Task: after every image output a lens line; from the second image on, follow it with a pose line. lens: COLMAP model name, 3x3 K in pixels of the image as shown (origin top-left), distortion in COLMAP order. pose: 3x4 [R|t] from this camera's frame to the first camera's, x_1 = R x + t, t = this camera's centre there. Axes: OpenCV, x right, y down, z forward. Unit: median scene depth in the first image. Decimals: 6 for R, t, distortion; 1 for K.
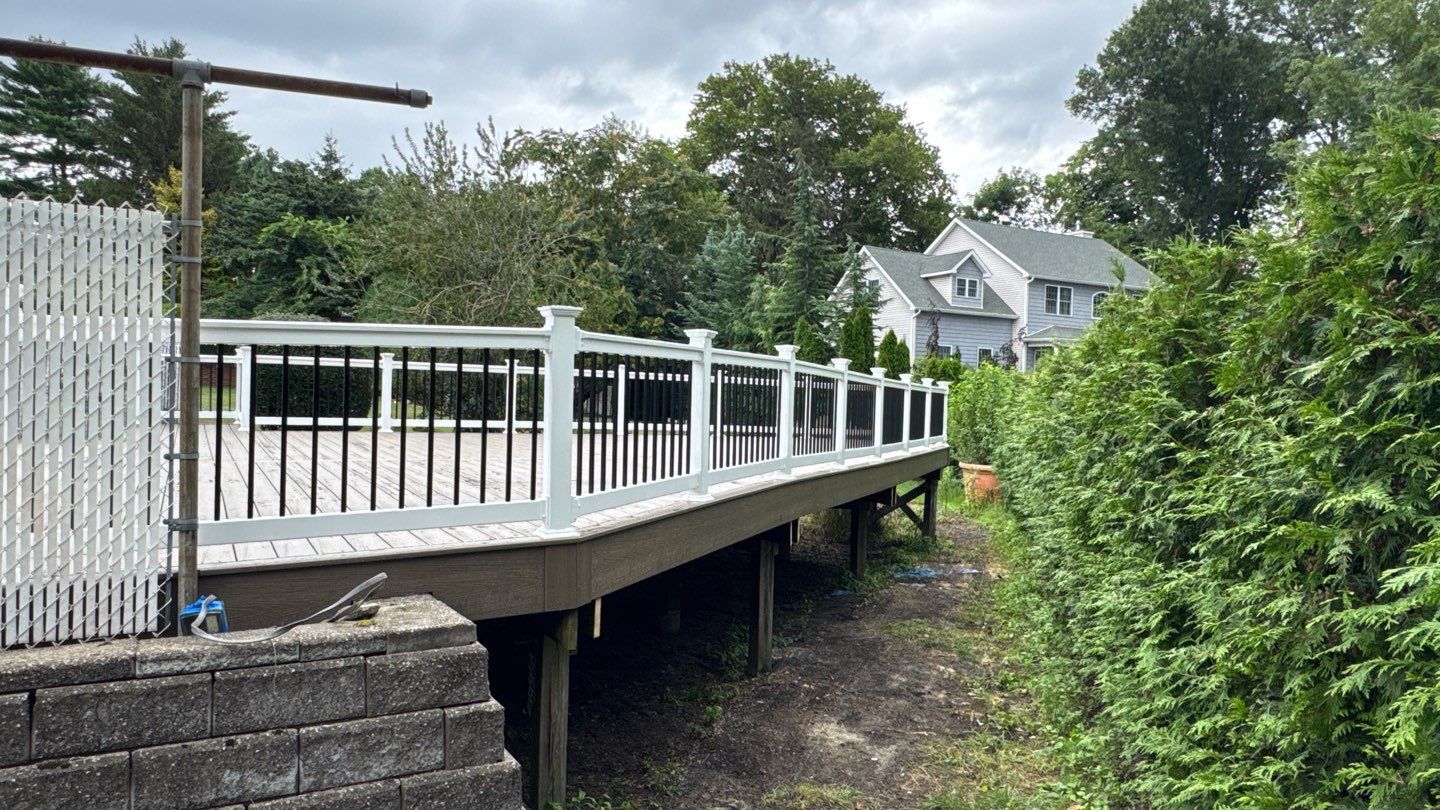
lens RADIAL K [[935.7, 0, 720.0], [0, 935.7, 405.0], [0, 0, 1]] dist [-0.003574, -0.000230]
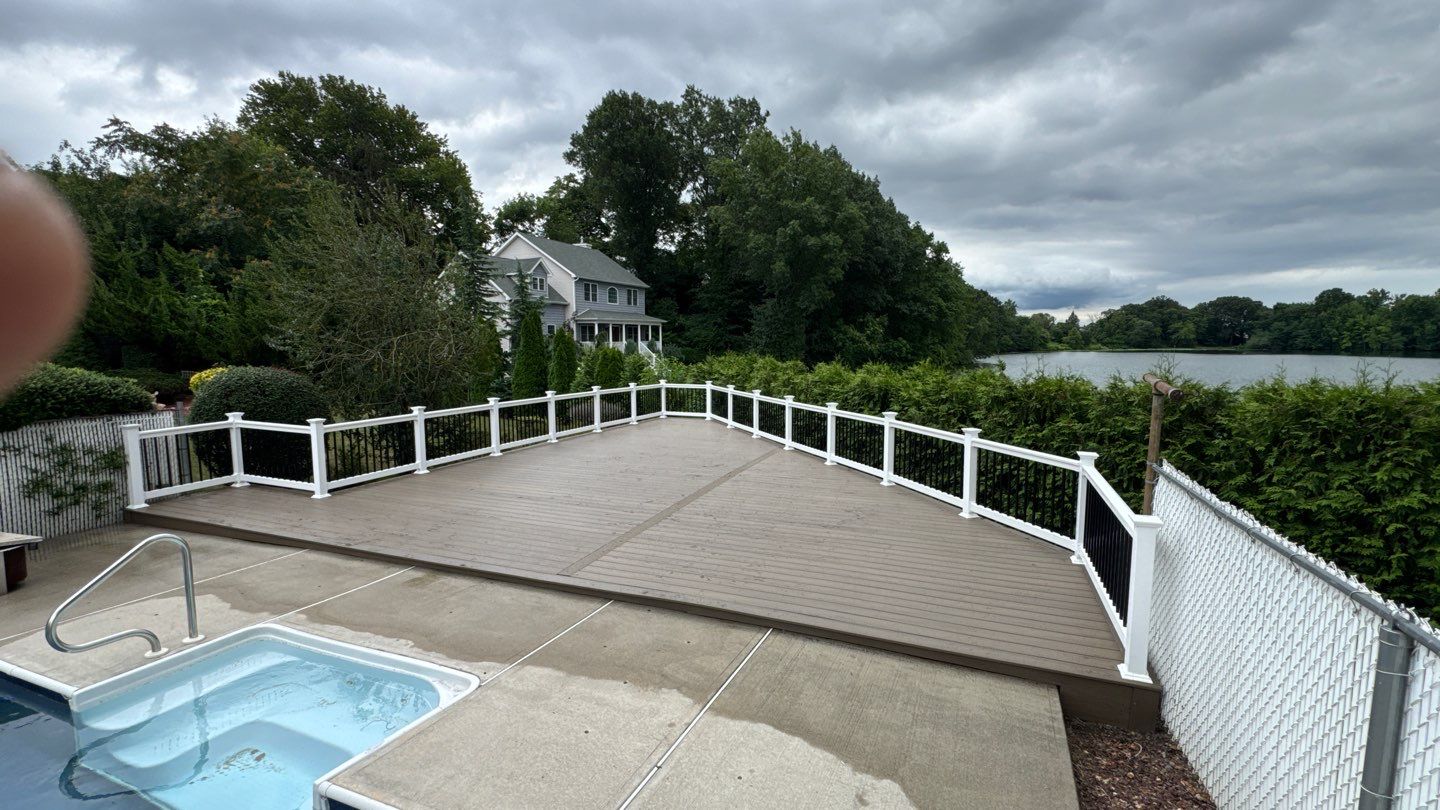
lens RADIAL K [[637.2, 0, 720.0], [0, 637.2, 405.0], [0, 0, 1]] dist [0.000764, 0.000196]
pose [[0.765894, -0.101436, 0.634915, -0.121488], [0.036807, 0.992775, 0.114208, -0.027980], [-0.641912, -0.064102, 0.764094, 0.023704]]
